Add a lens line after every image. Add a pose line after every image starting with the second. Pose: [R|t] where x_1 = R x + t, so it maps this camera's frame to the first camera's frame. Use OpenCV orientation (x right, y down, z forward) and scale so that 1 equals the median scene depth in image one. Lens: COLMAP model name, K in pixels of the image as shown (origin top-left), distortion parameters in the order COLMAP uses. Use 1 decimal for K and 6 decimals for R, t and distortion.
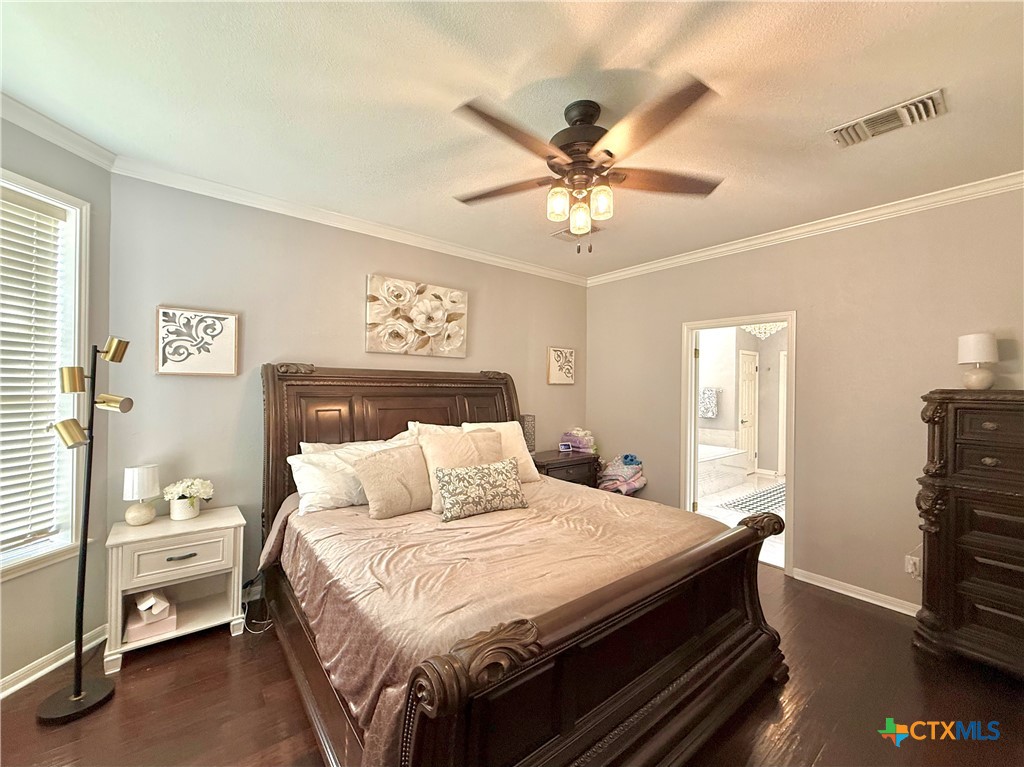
lens RADIAL K [[413.9, 0, 514.3], [0, 413.9, 386.6], [0, 0, 1]] dist [0.000931, 0.000156]
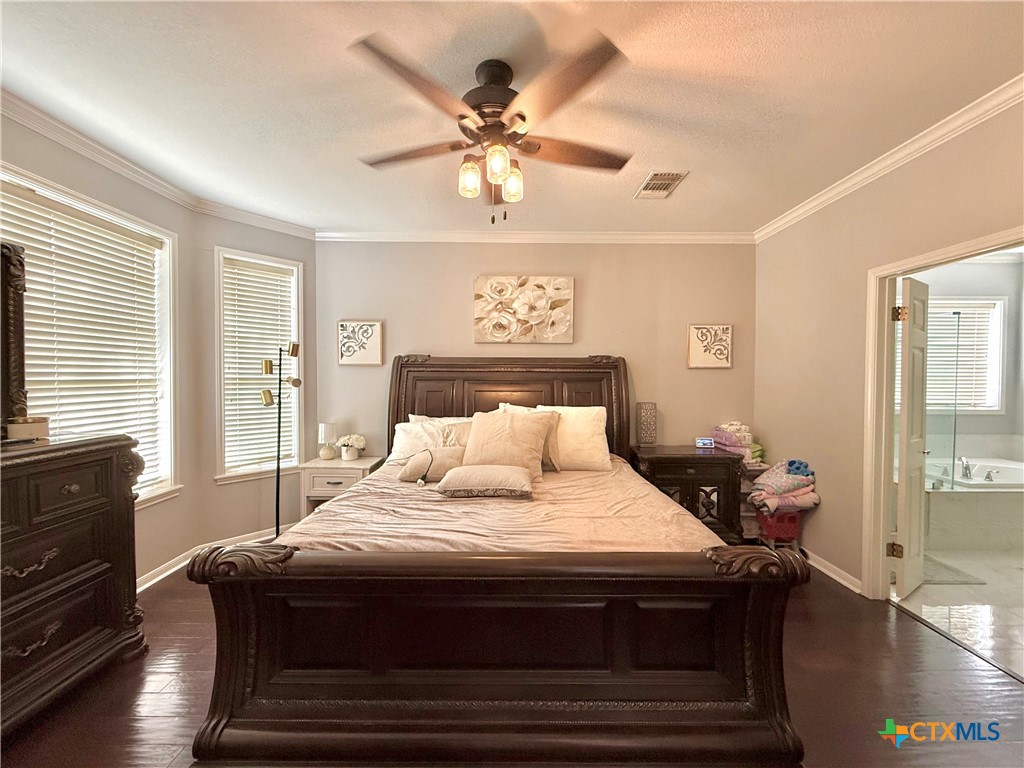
lens RADIAL K [[413.9, 0, 514.3], [0, 413.9, 387.1], [0, 0, 1]] dist [0.000931, 0.000156]
pose [[0.784198, 0.001980, -0.620508, 0.444161], [0.005958, 0.999925, 0.010720, 0.028943], [0.620482, -0.012104, 0.784127, 0.141237]]
